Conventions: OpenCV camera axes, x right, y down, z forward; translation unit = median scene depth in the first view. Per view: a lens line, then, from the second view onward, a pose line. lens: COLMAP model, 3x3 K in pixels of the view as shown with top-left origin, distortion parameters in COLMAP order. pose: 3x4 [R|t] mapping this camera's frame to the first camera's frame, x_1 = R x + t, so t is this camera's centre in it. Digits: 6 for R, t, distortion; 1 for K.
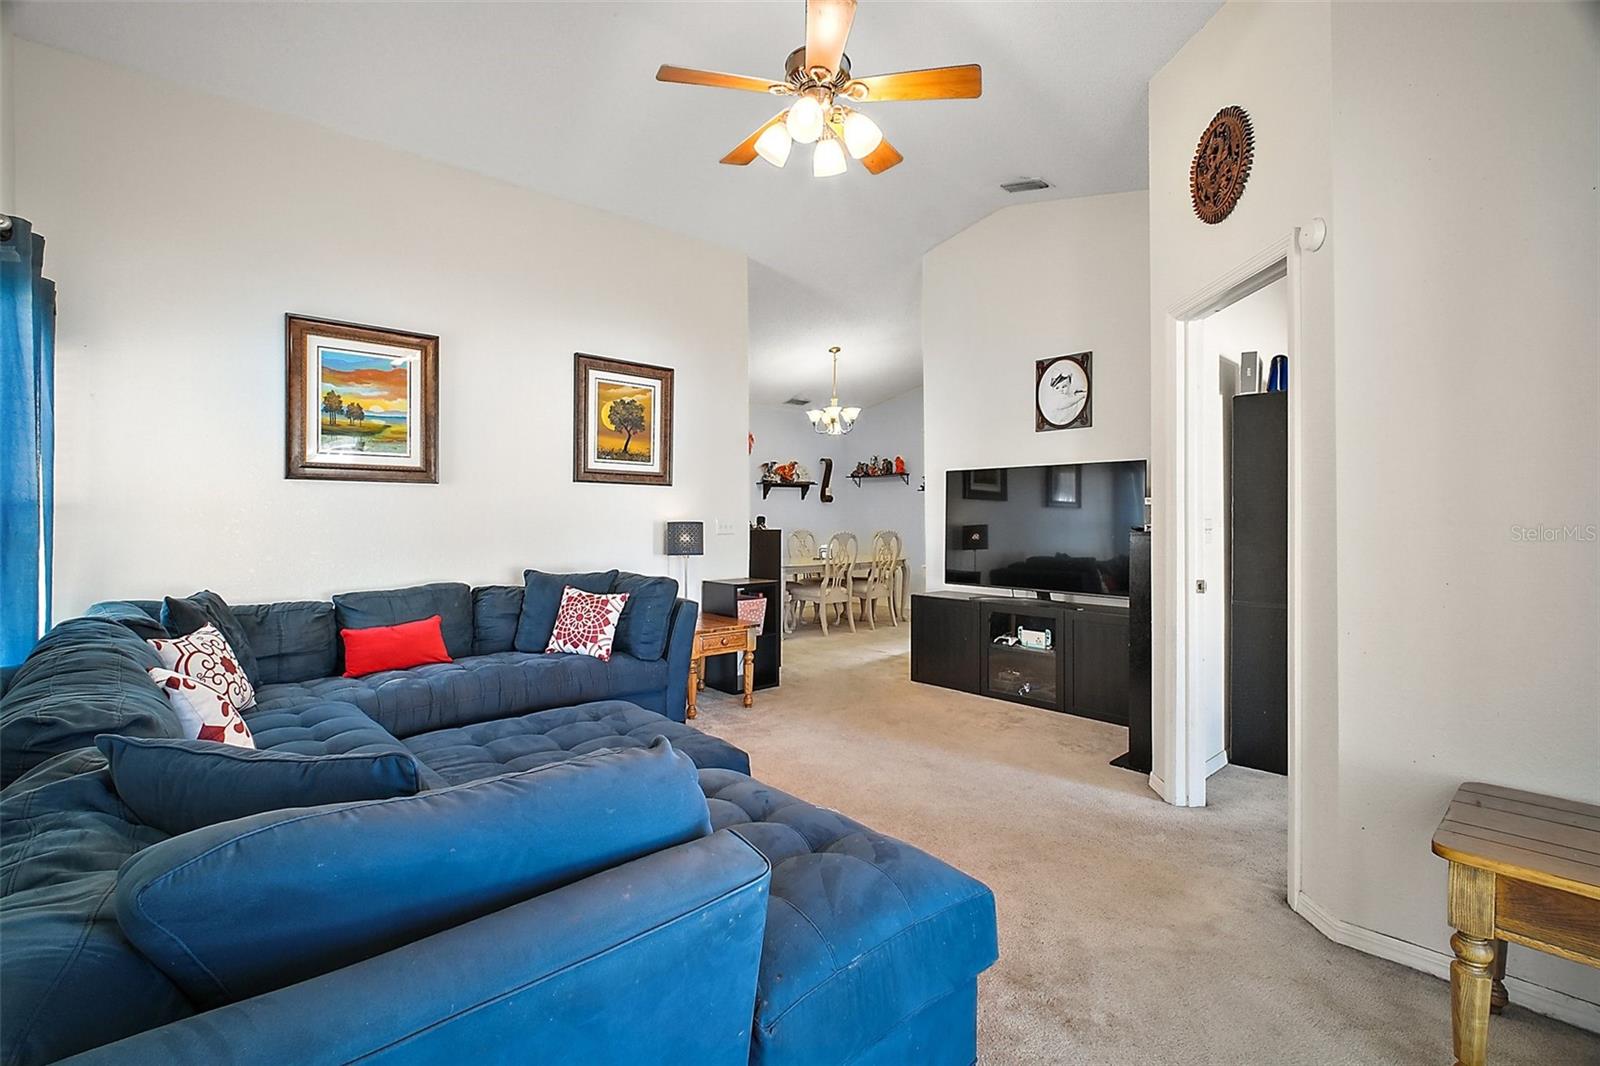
lens RADIAL K [[729.3, 0, 805.3], [0, 729.3, 539.7], [0, 0, 1]] dist [0.000692, -0.000273]
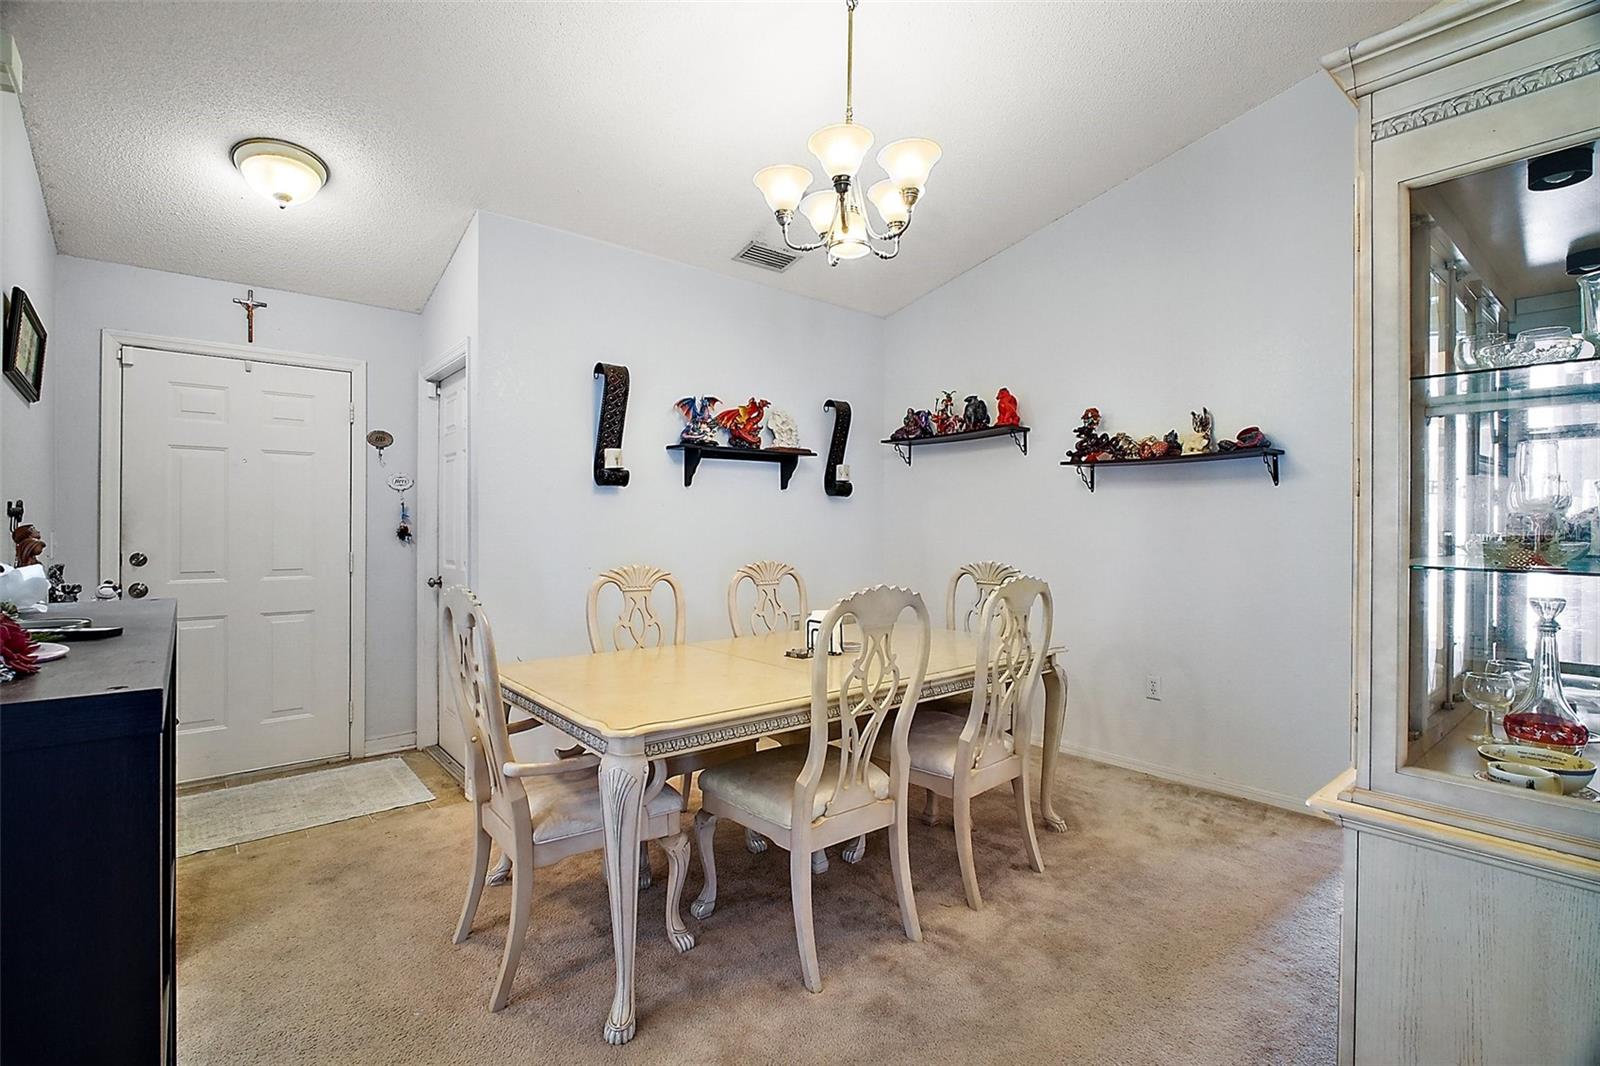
lens RADIAL K [[729.3, 0, 805.3], [0, 729.3, 539.7], [0, 0, 1]] dist [0.000692, -0.000273]
pose [[0.999212, 0.001550, -0.039654, 0.027619], [-0.002367, 0.999786, -0.020567, -0.015473], [0.039613, 0.020644, 0.999002, 0.564588]]
